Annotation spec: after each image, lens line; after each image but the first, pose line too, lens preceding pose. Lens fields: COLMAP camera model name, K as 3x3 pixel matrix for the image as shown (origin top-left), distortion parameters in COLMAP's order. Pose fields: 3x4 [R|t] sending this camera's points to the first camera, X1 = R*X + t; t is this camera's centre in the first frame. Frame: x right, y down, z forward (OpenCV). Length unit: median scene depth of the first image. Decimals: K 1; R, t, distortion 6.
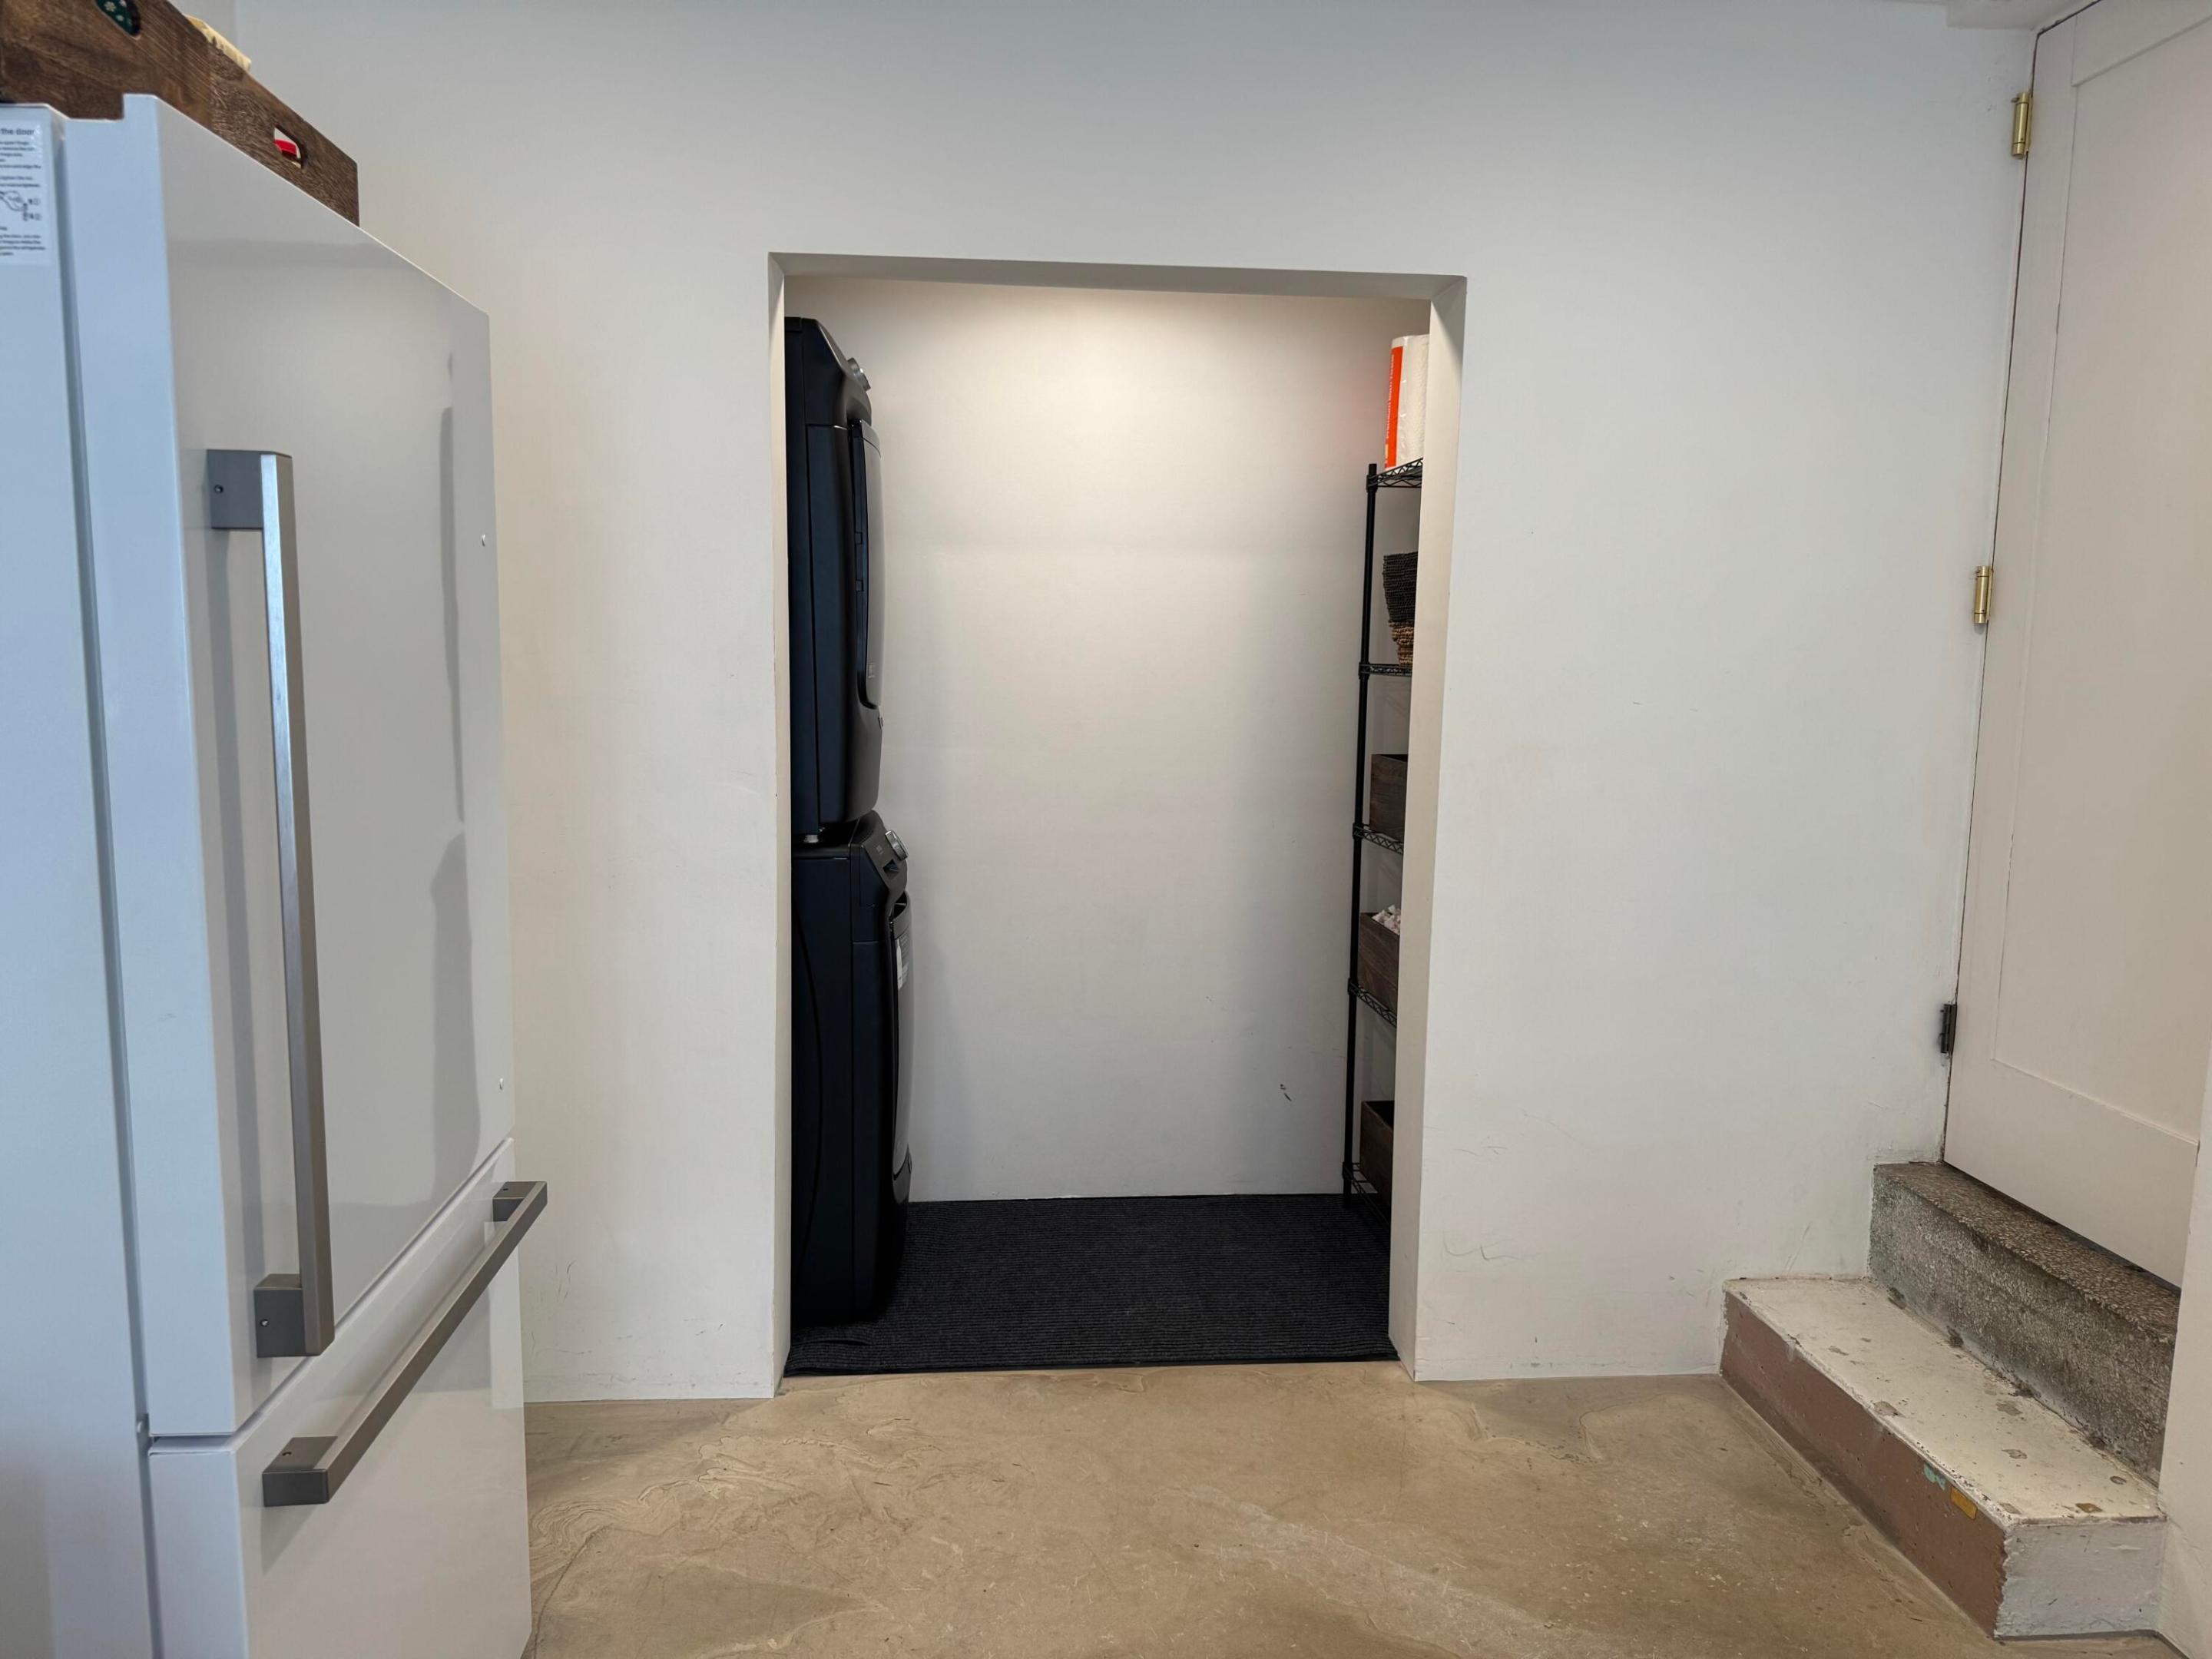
lens RADIAL K [[1576.0, 0, 1106.0], [0, 1576.0, 829.5], [0, 0, 1]] dist [0.011752, -0.007699]
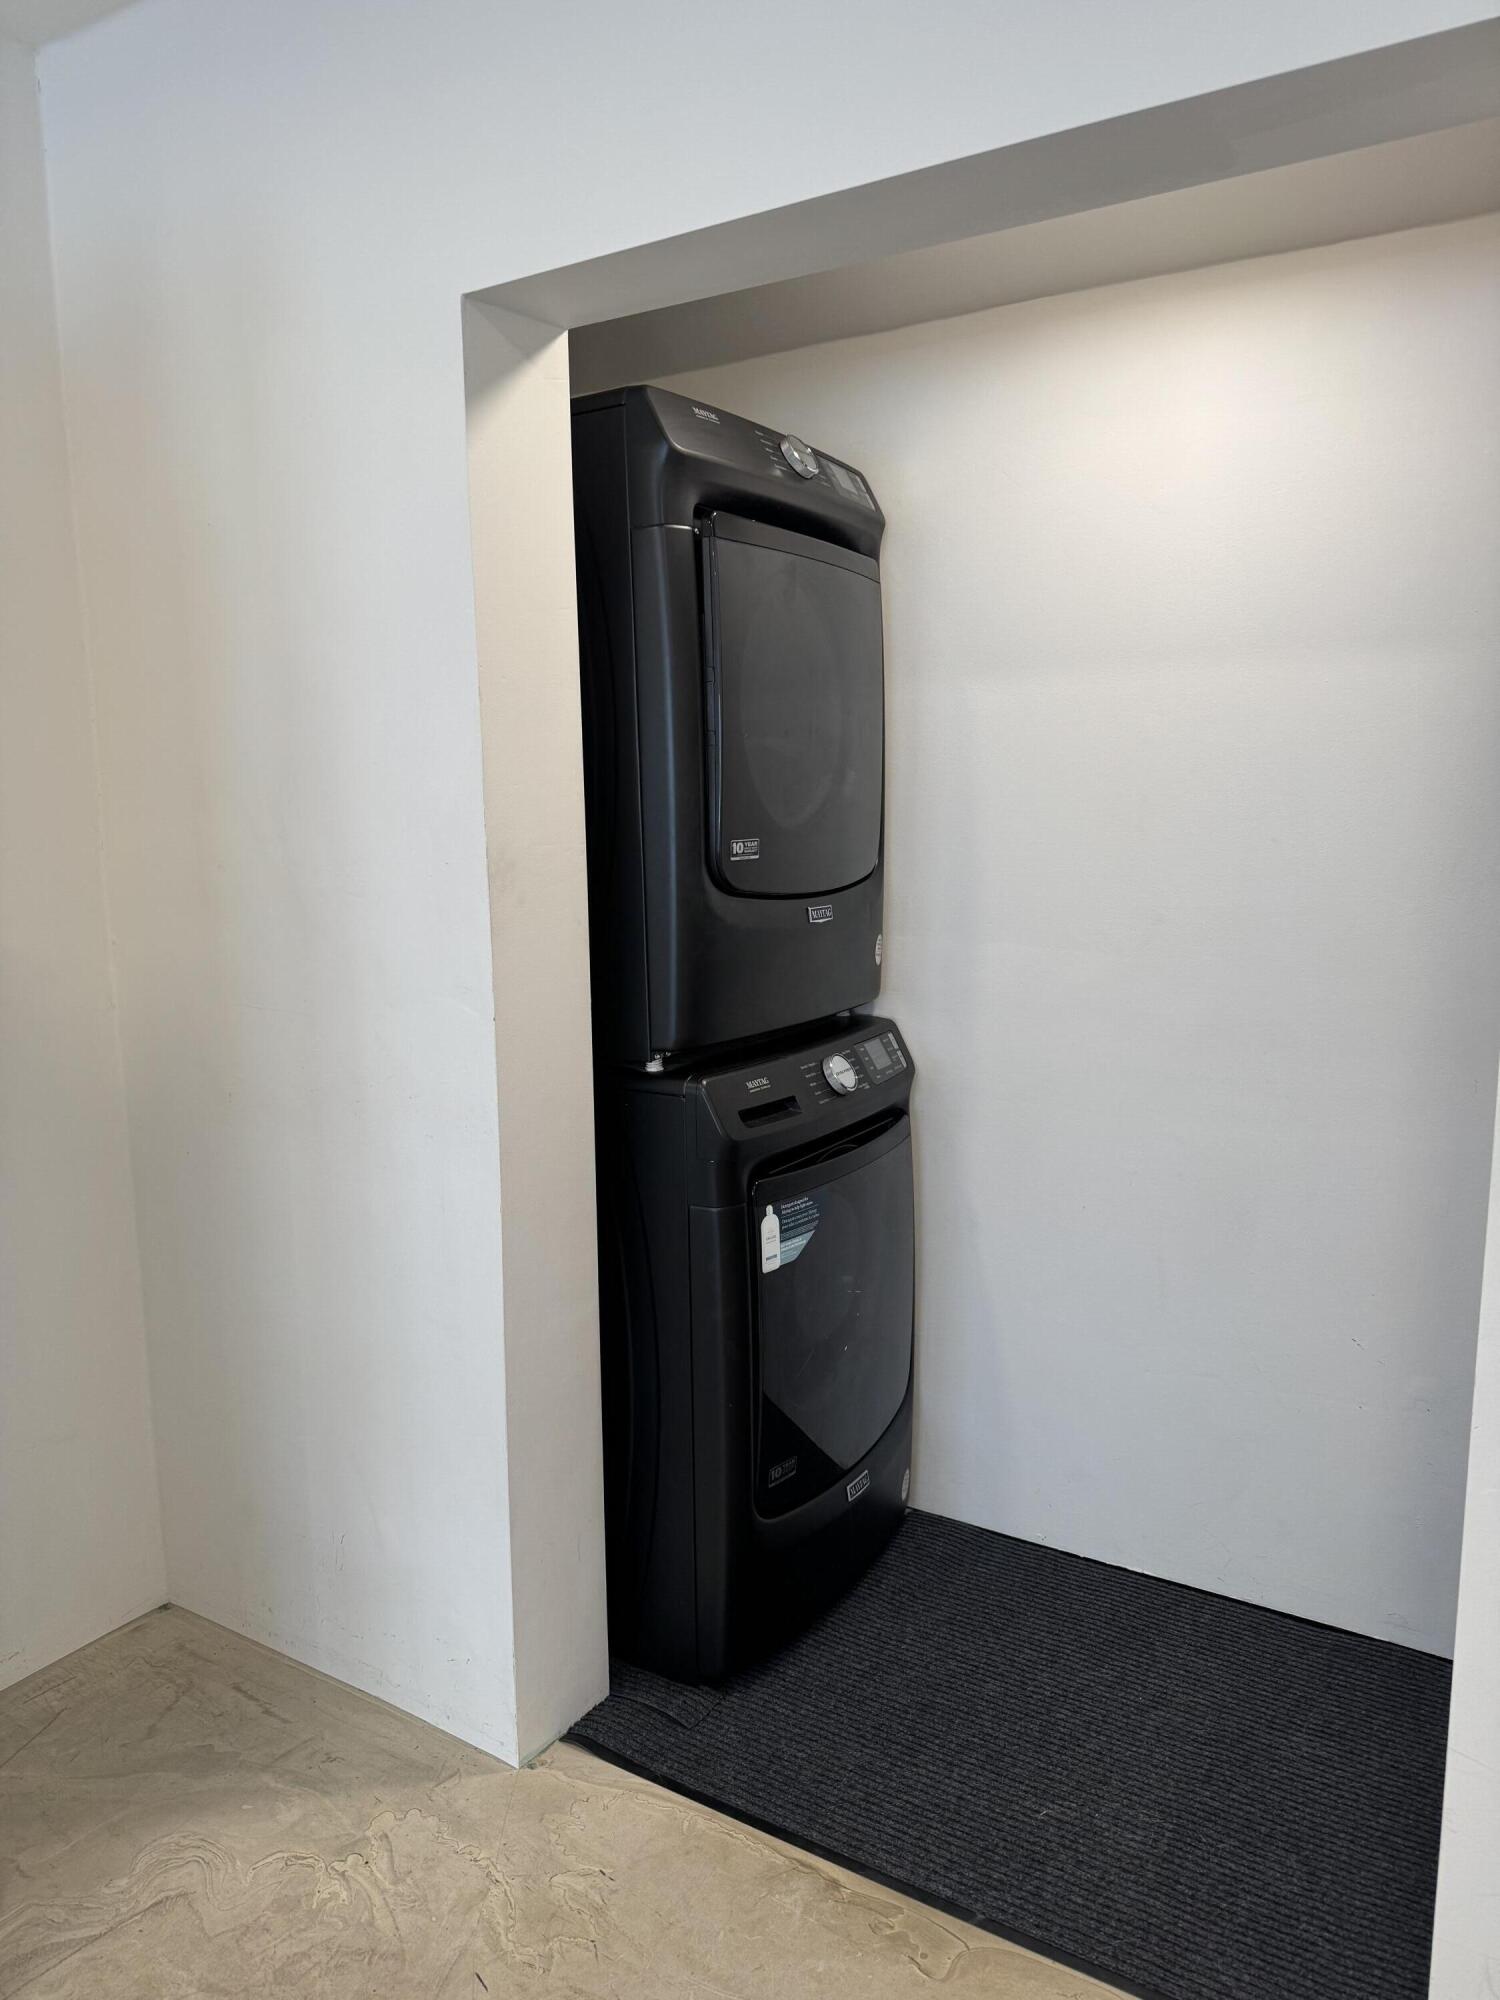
lens RADIAL K [[1424.9, 0, 750.0], [0, 1424.9, 1000.0], [0, 0, 1]] dist [0.011752, -0.007699]
pose [[0.784662, 0.059520, -0.617060, 0.282968], [-0.043725, 0.998215, 0.040684, -0.057372], [0.618380, -0.004942, 0.785864, 0.476465]]
